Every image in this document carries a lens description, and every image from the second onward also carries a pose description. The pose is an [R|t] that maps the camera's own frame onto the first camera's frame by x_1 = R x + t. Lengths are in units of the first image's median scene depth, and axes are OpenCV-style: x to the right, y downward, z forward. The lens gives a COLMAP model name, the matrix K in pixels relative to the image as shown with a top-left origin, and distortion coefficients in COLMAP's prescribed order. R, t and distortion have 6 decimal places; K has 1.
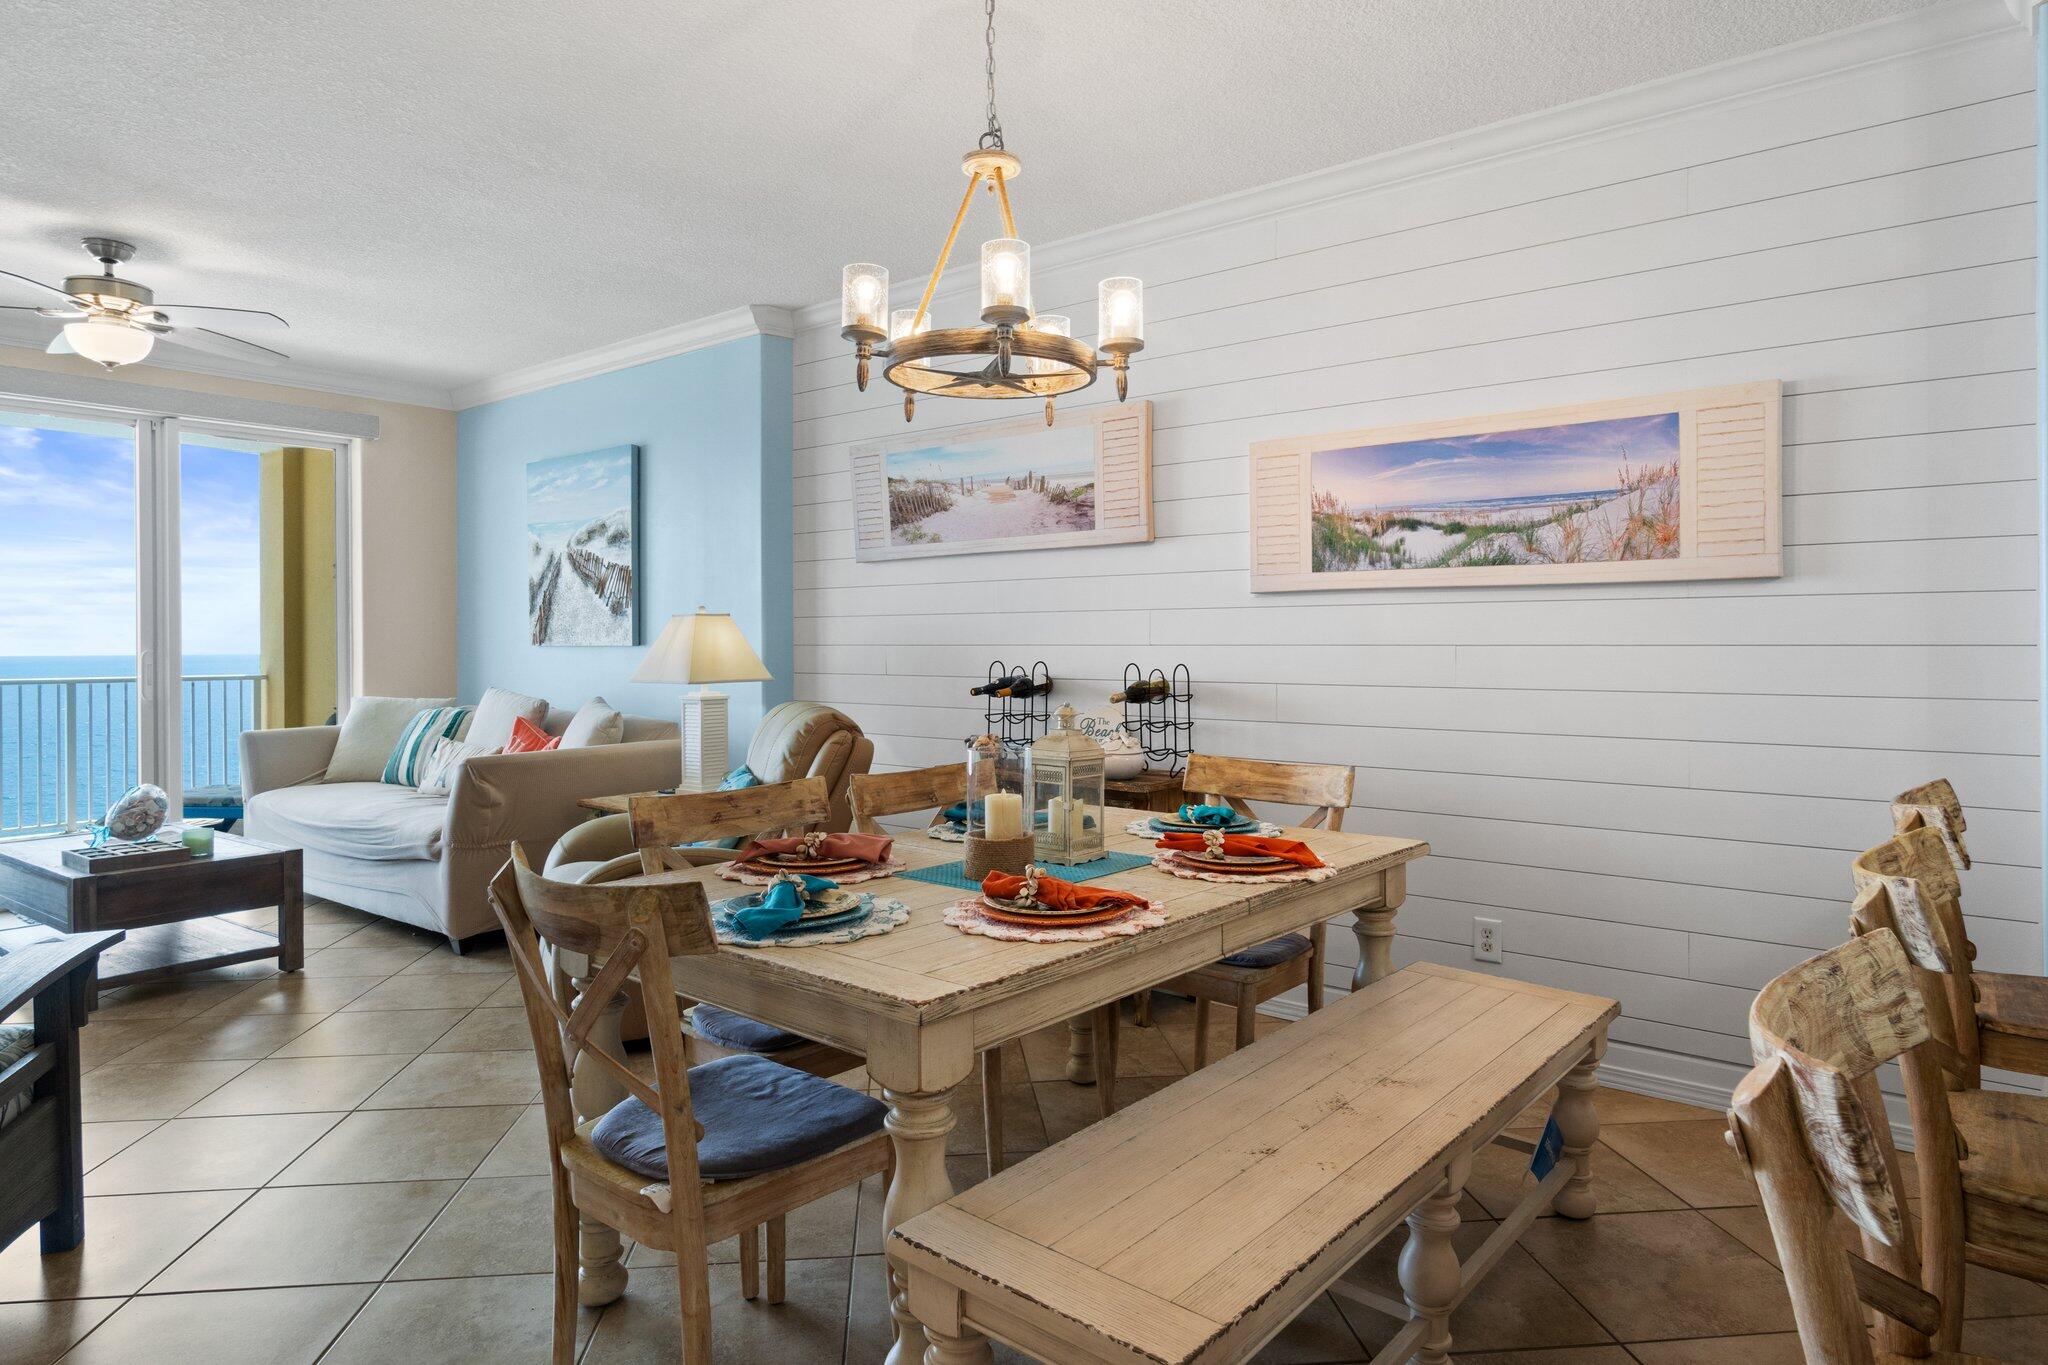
lens RADIAL K [[1171.5, 0, 1023.4], [0, 1171.5, 640.0], [0, 0, 1]] dist [0.000639, -0.001509]
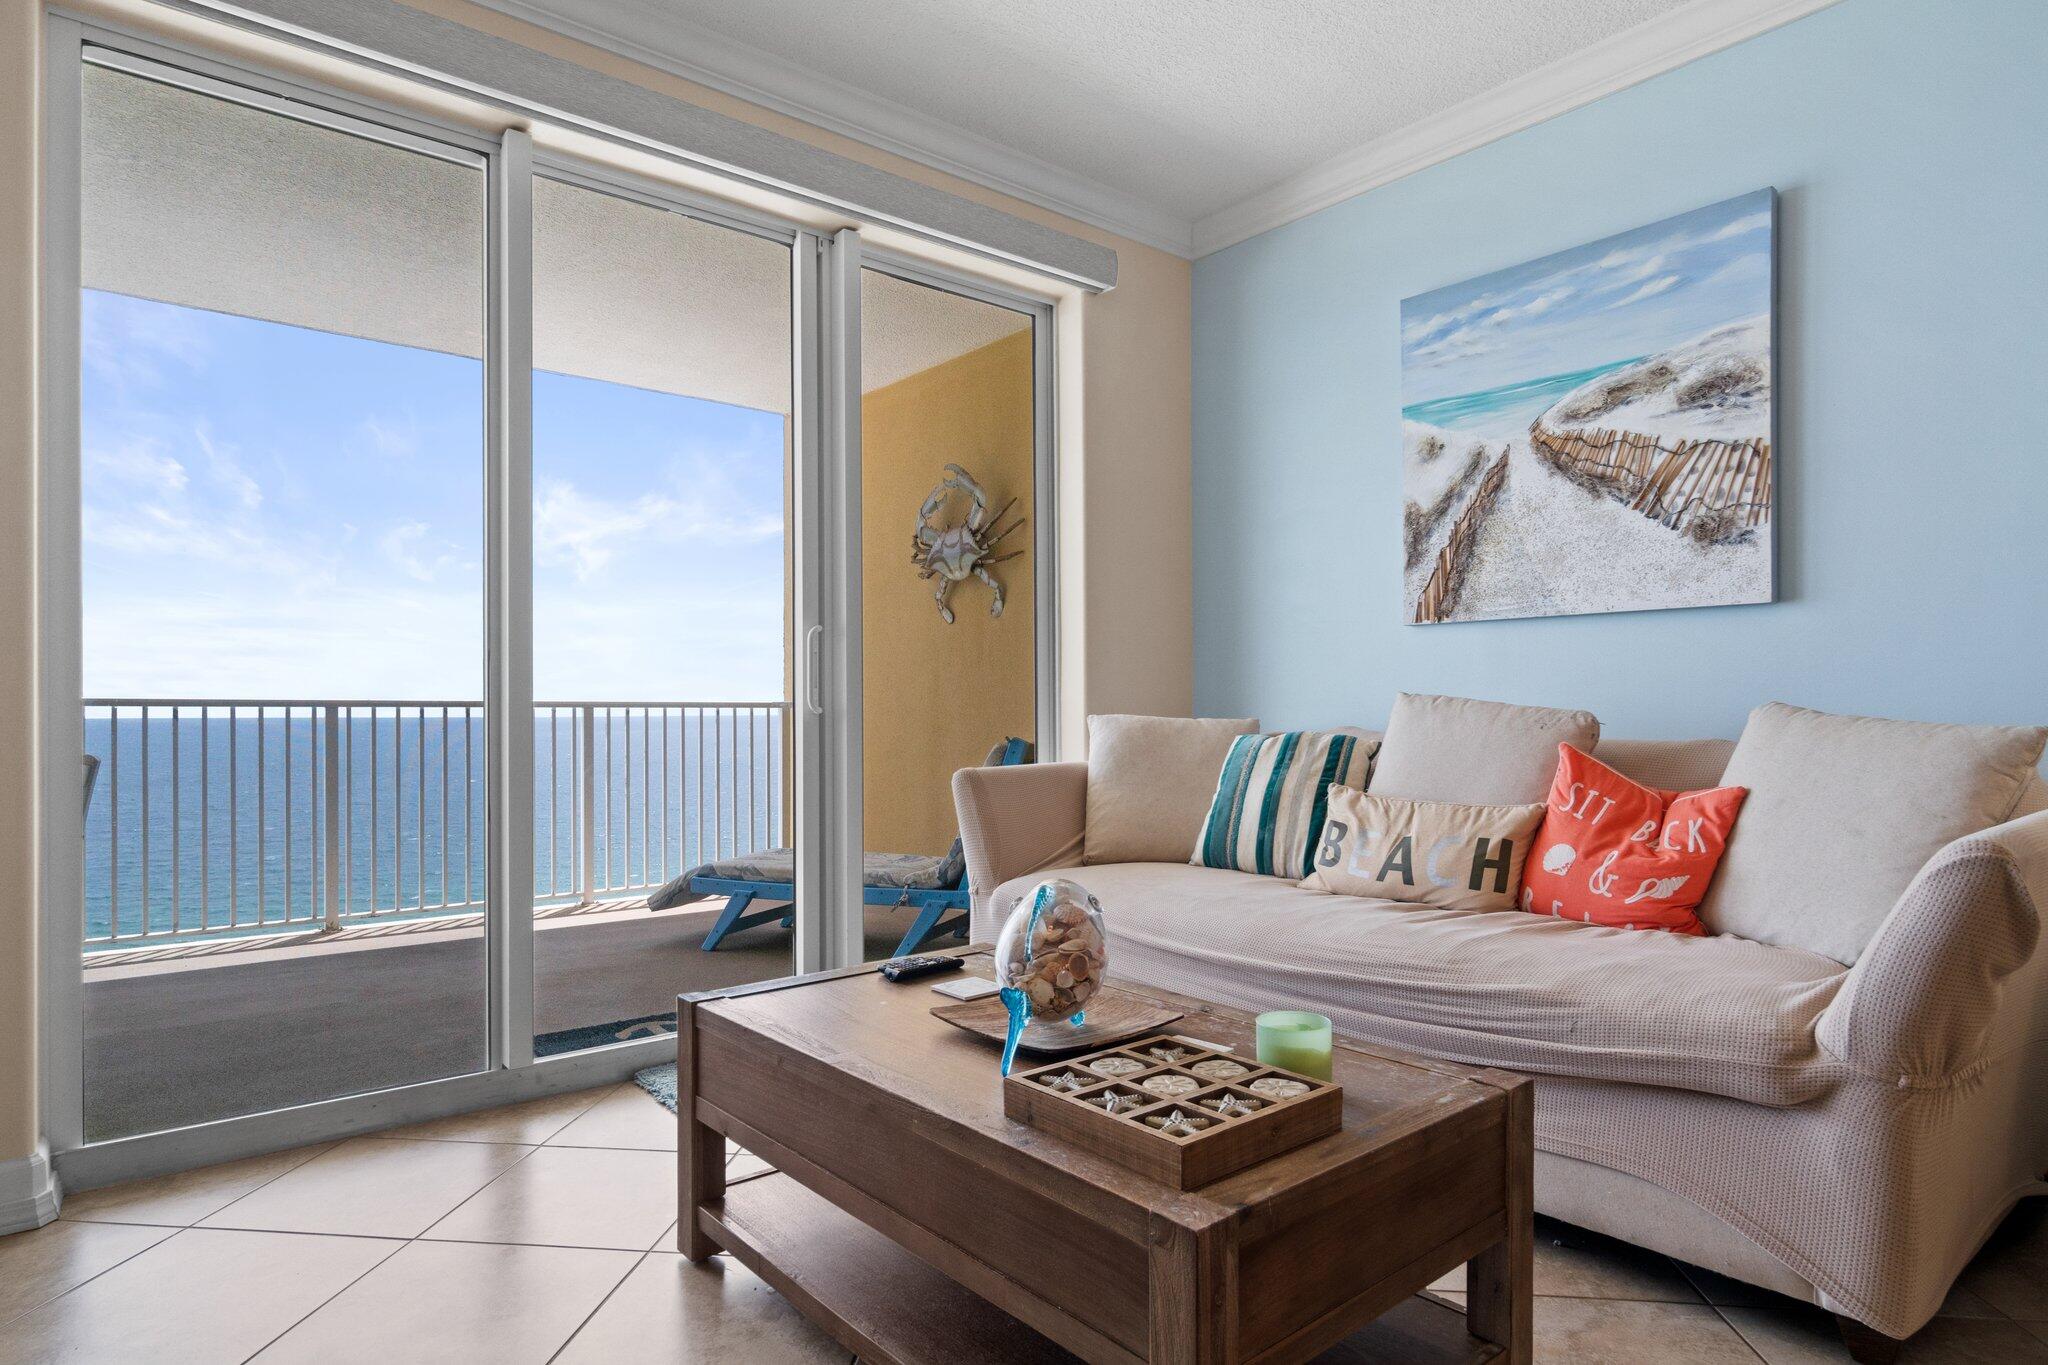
lens RADIAL K [[1171.5, 0, 1019.8], [0, 1171.5, 690.7], [0, 0, 1]] dist [0.000639, -0.001509]
pose [[0.976443, 0.002324, -0.215761, -0.709147], [-0.005306, 0.999898, -0.013246, 0.065235], [0.215708, 0.014079, 0.976356, 0.618311]]
